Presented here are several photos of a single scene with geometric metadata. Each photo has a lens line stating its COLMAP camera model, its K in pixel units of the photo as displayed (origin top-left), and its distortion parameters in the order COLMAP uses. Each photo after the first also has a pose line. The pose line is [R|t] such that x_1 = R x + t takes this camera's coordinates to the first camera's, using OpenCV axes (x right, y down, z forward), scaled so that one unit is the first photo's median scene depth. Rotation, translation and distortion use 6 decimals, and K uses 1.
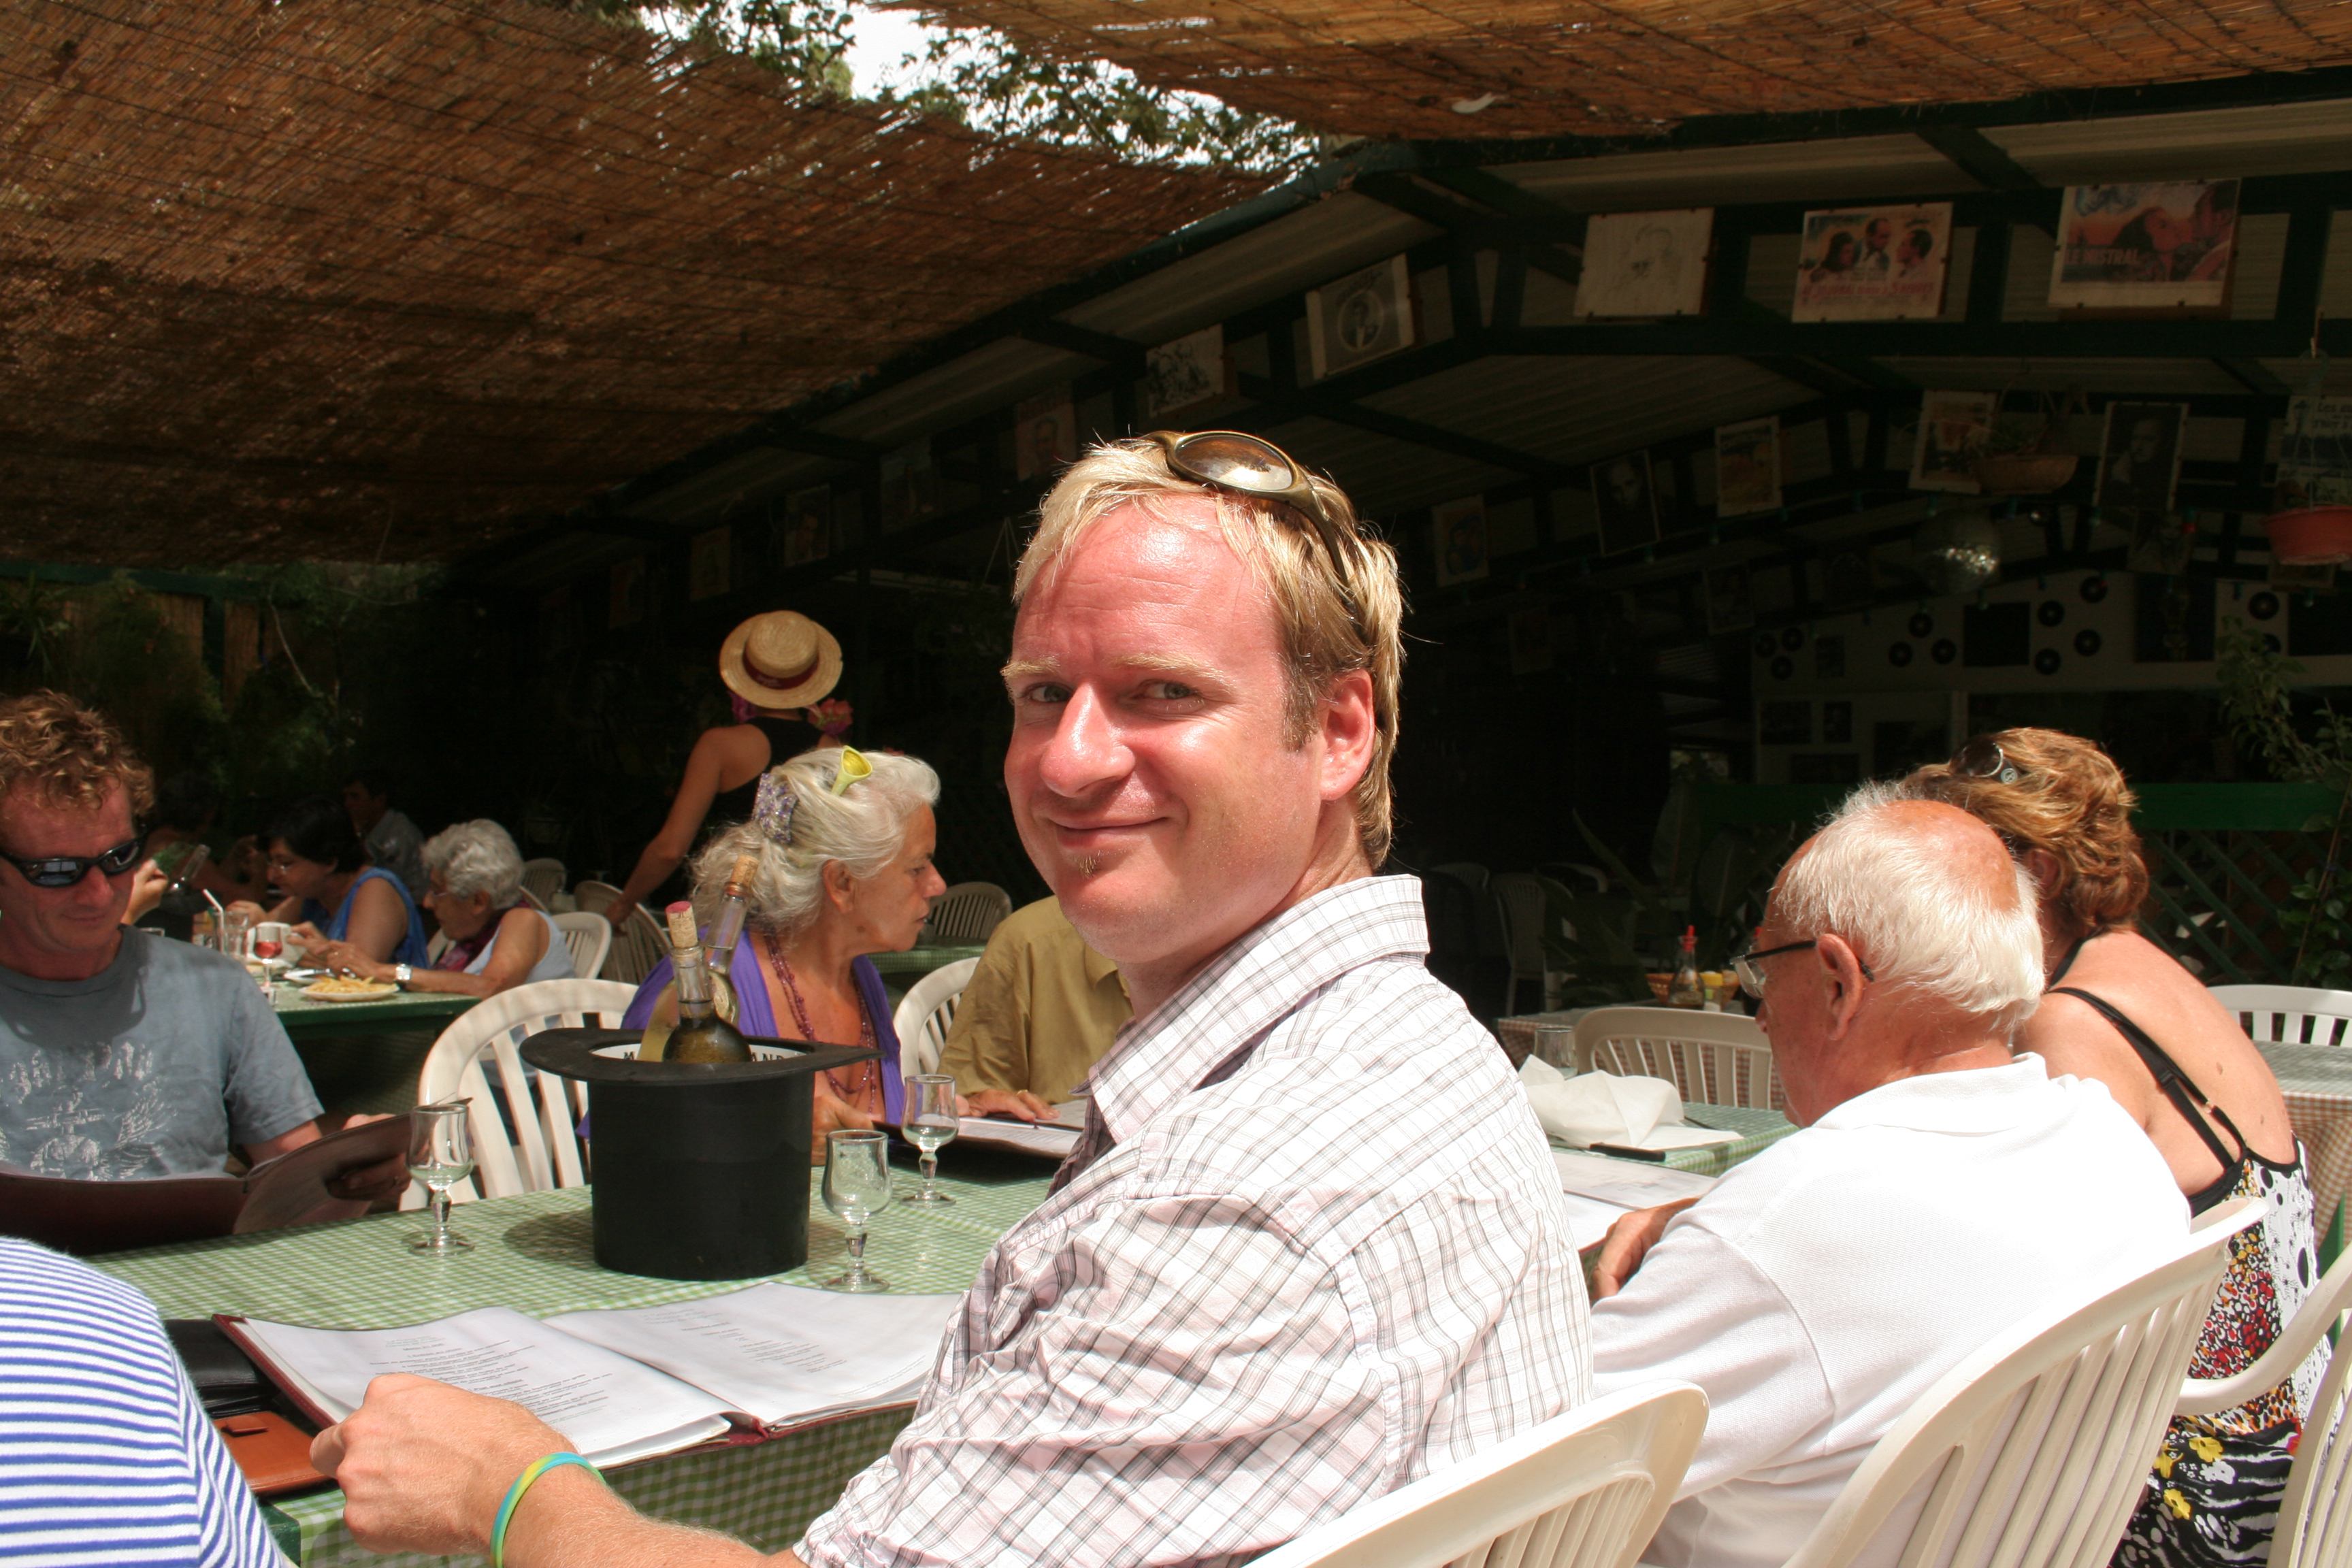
lens RADIAL K [[1935.8, 0, 1173.8], [0, 1935.8, 802.1], [0, 0, 1]] dist [-0.161478, 0.131830]
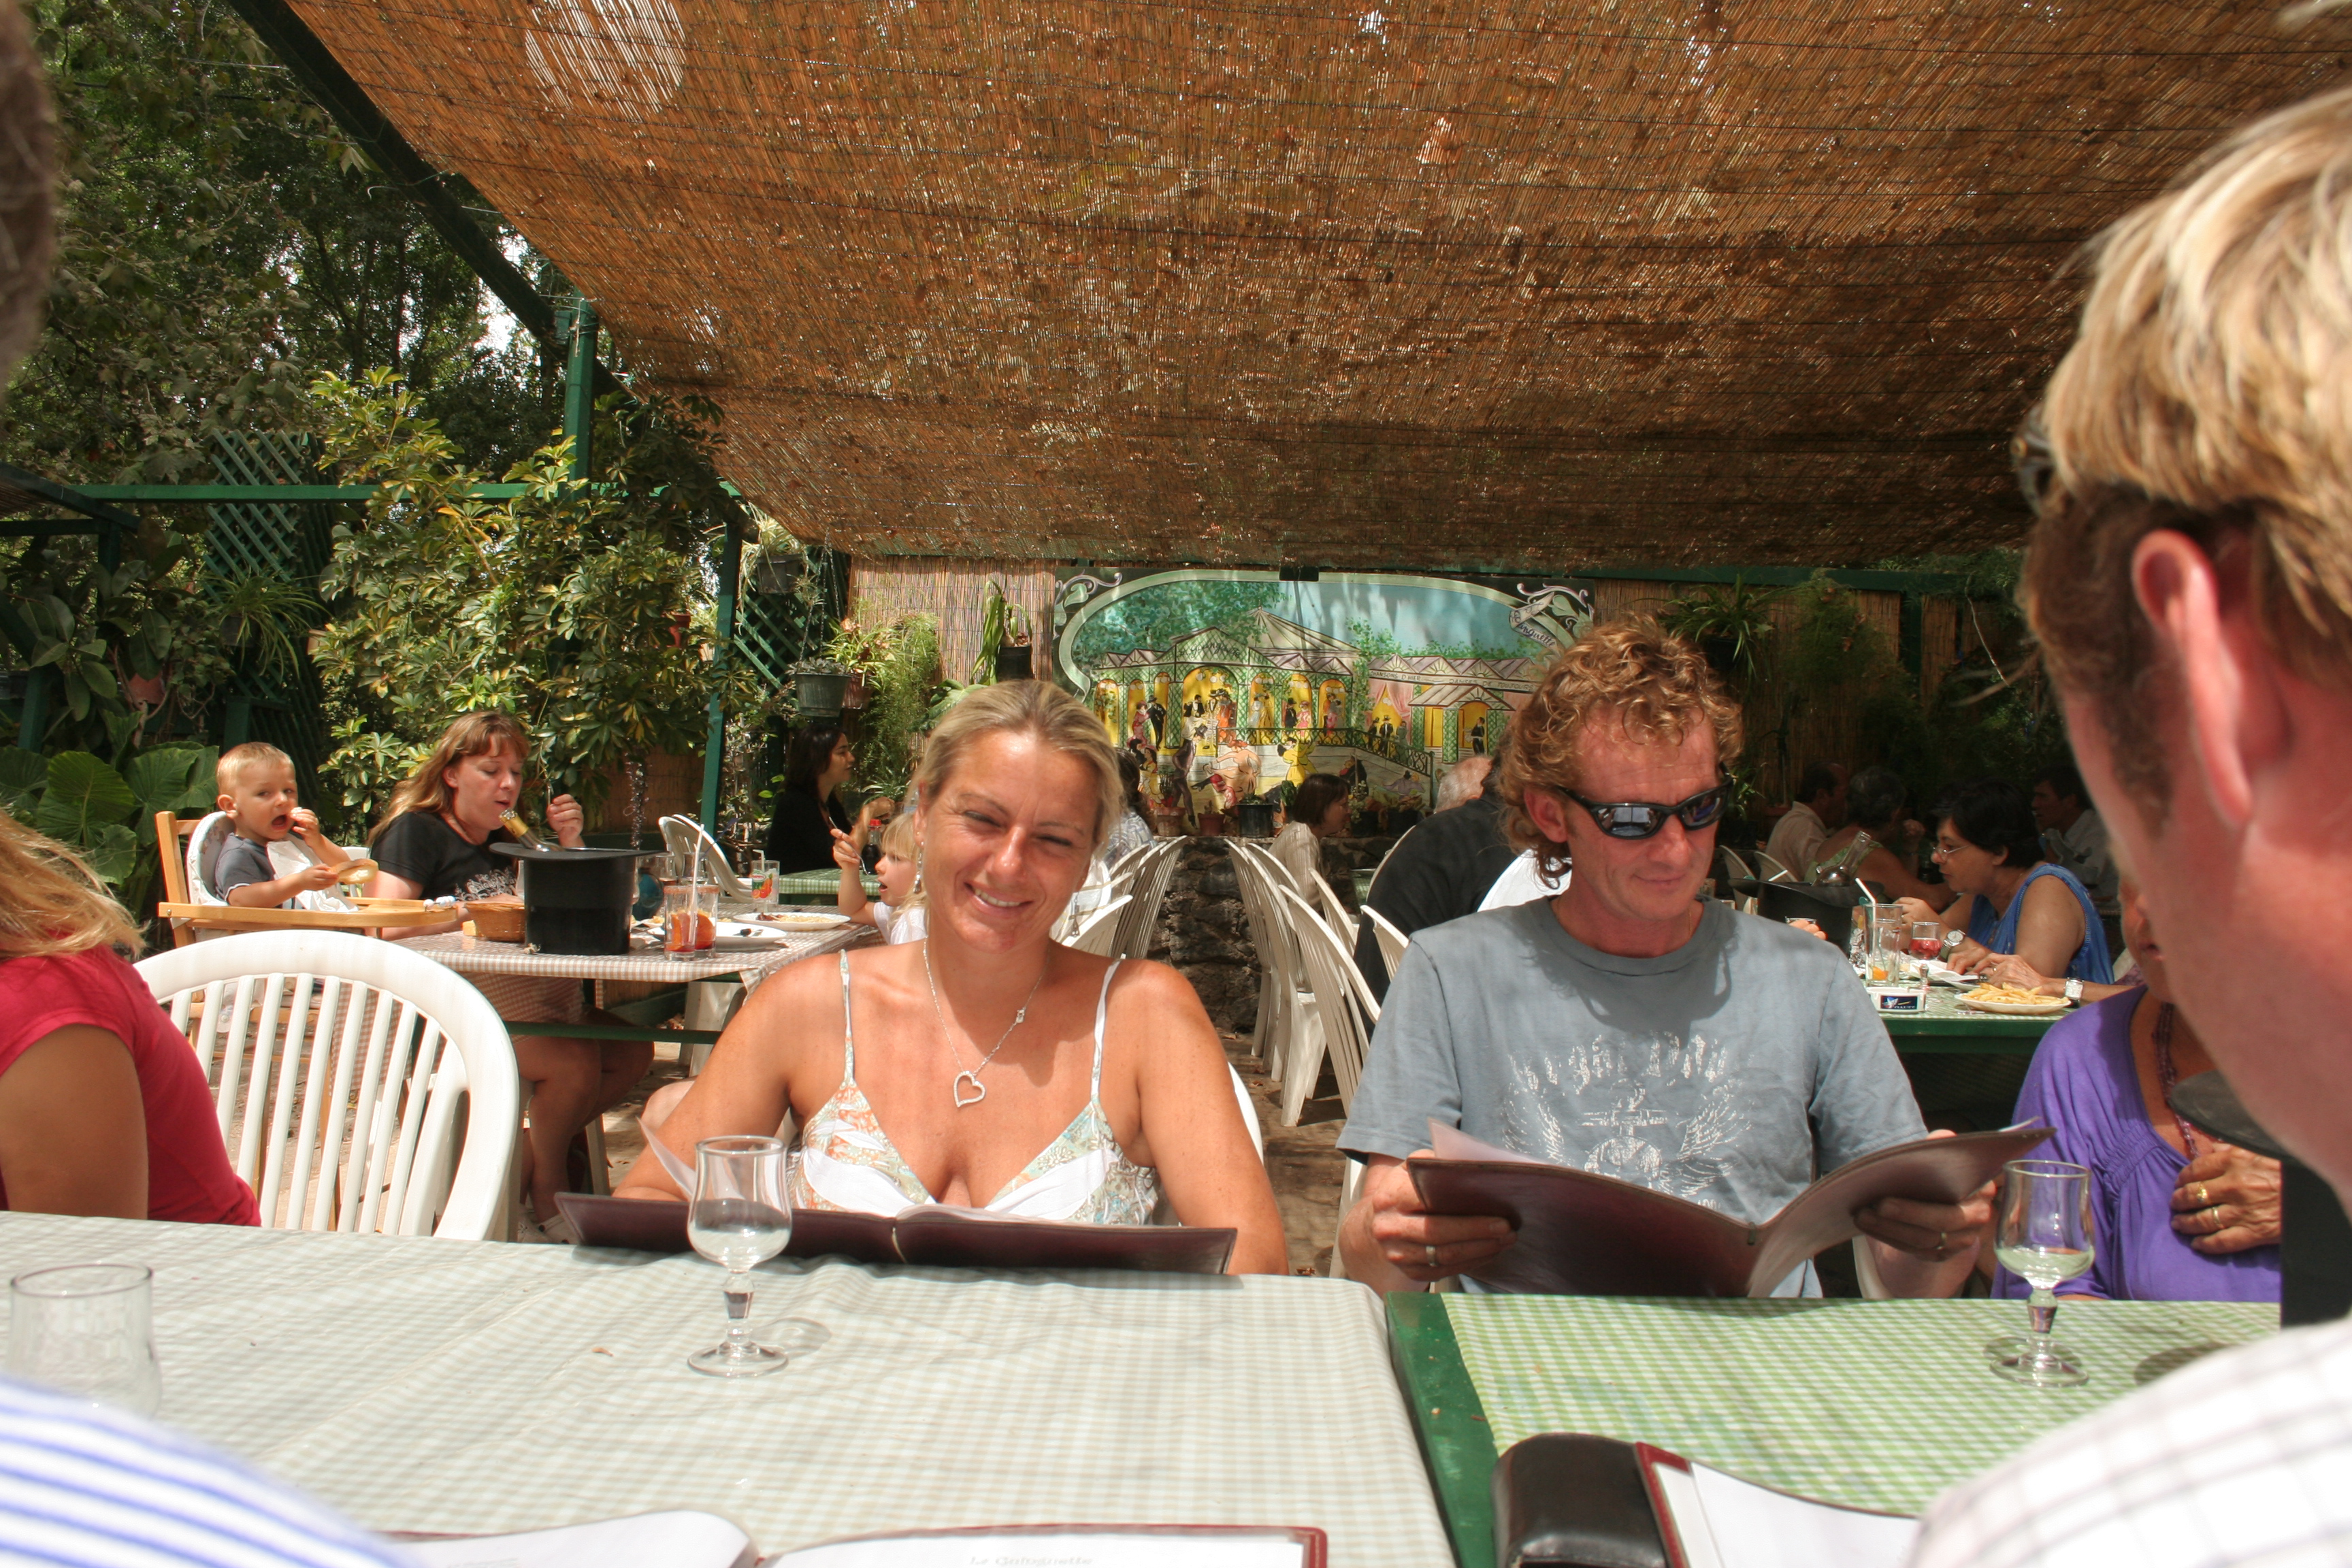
lens RADIAL K [[1935.8, 0, 1173.8], [0, 1935.8, 802.1], [0, 0, 1]] dist [-0.161478, 0.131830]
pose [[0.655358, 0.012666, -0.755212, -0.038441], [-0.019000, 0.999819, 0.000280, 0.015741], [0.755079, 0.014166, 0.655481, 0.141226]]
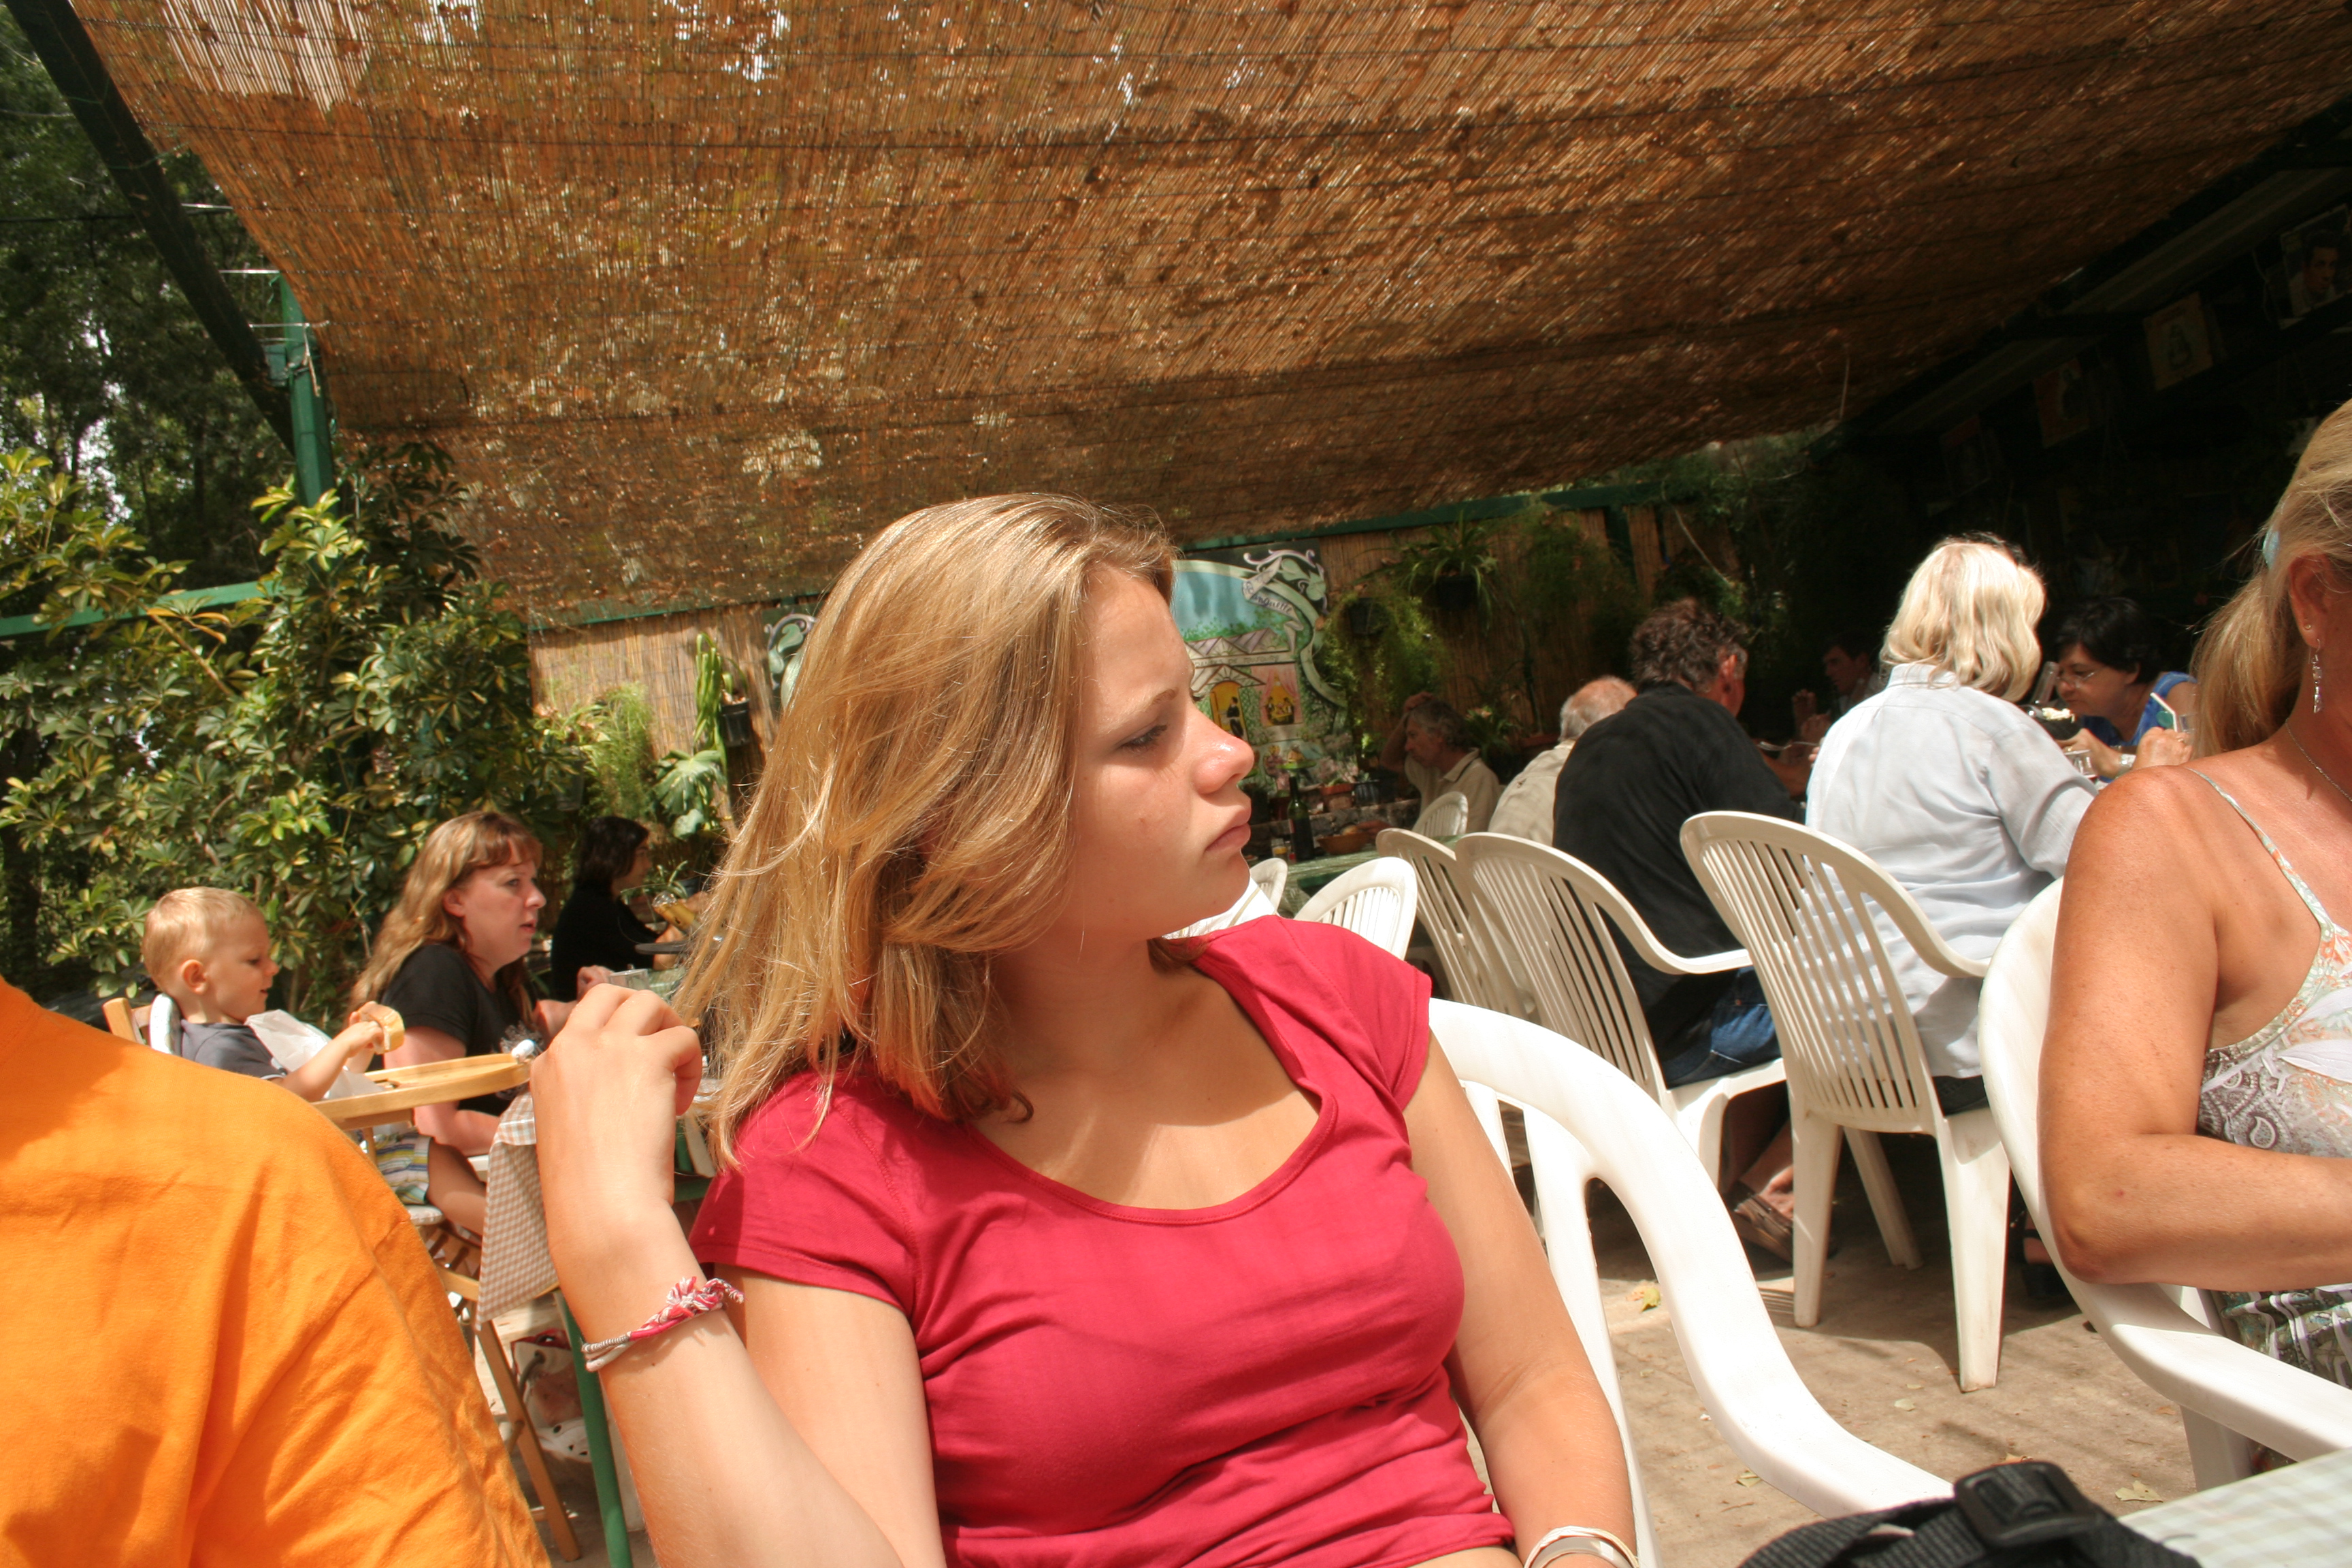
lens RADIAL K [[1935.8, 0, 1173.8], [0, 1935.8, 802.1], [0, 0, 1]] dist [-0.161478, 0.131830]
pose [[0.827586, -0.142765, -0.542880, -0.415523], [0.165831, 0.986133, -0.006531, 0.029479], [0.536285, -0.084621, 0.839785, 0.025688]]
